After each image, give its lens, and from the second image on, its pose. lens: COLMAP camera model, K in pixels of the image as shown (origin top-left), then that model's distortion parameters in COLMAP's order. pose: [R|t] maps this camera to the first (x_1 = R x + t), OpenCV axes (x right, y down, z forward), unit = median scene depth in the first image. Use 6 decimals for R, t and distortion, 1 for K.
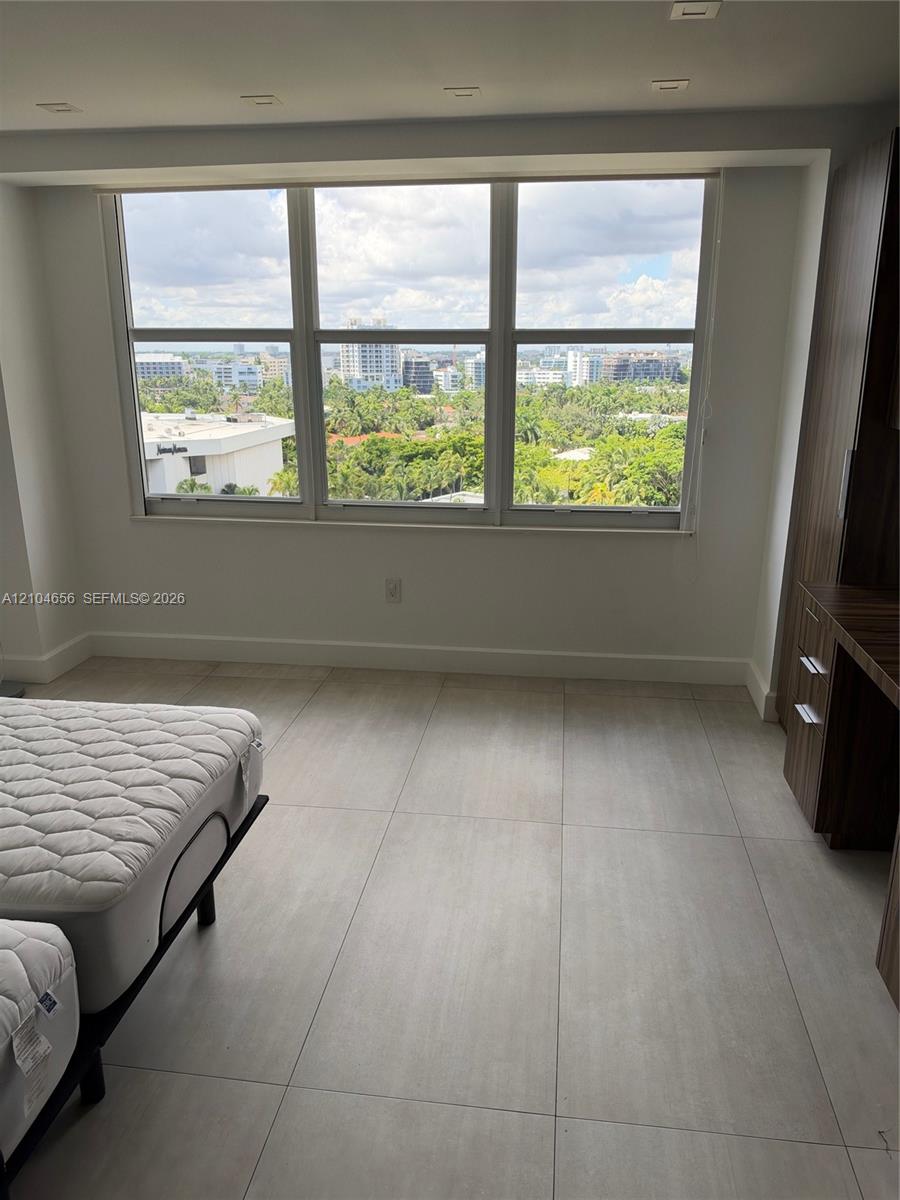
lens RADIAL K [[870.5, 0, 450.0], [0, 870.5, 600.0], [0, 0, 1]] dist [-0.002683, -0.002991]
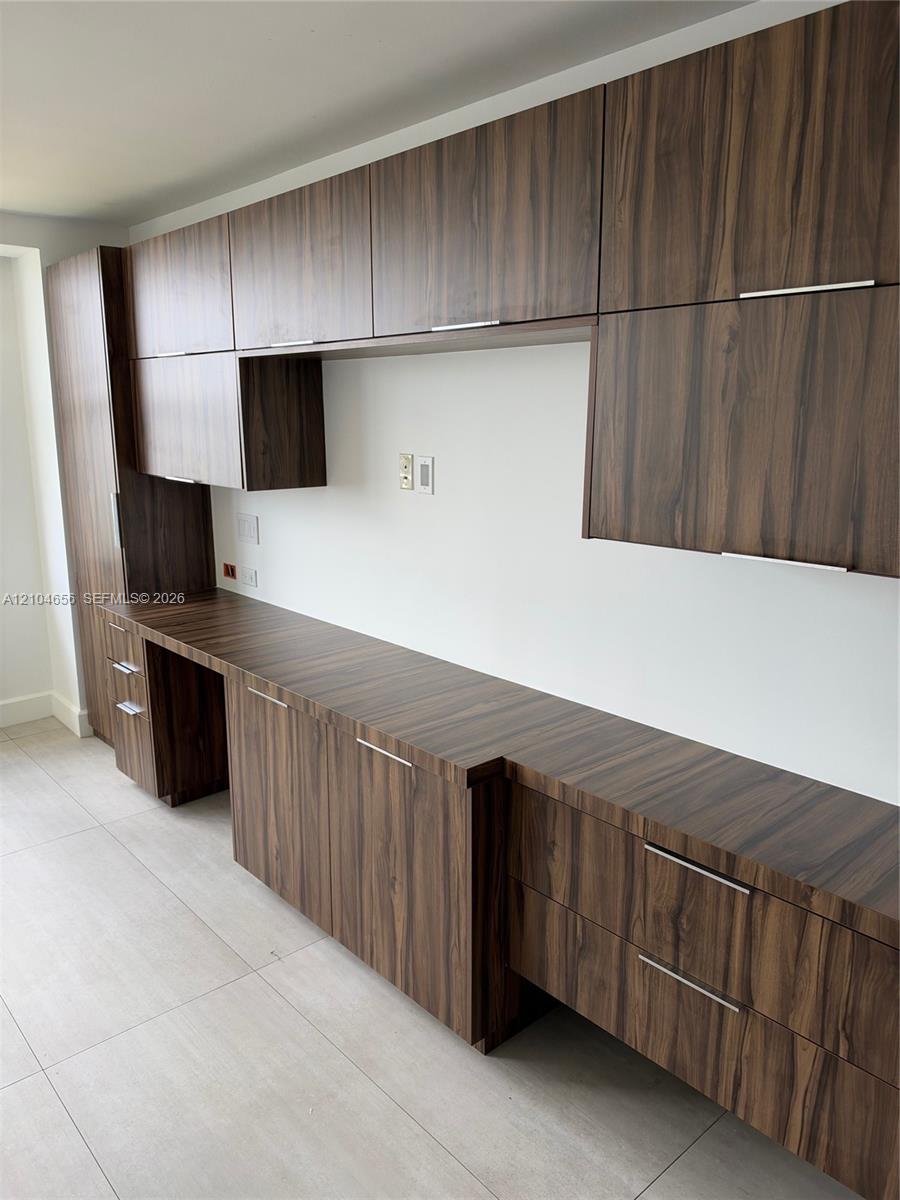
lens RADIAL K [[870.5, 0, 450.0], [0, 870.5, 600.0], [0, 0, 1]] dist [-0.002683, -0.002991]
pose [[0.641246, -0.160493, 0.750364, -0.189181], [0.211823, 0.976909, 0.027927, 0.043541], [-0.737519, 0.141036, 0.660435, -0.153294]]
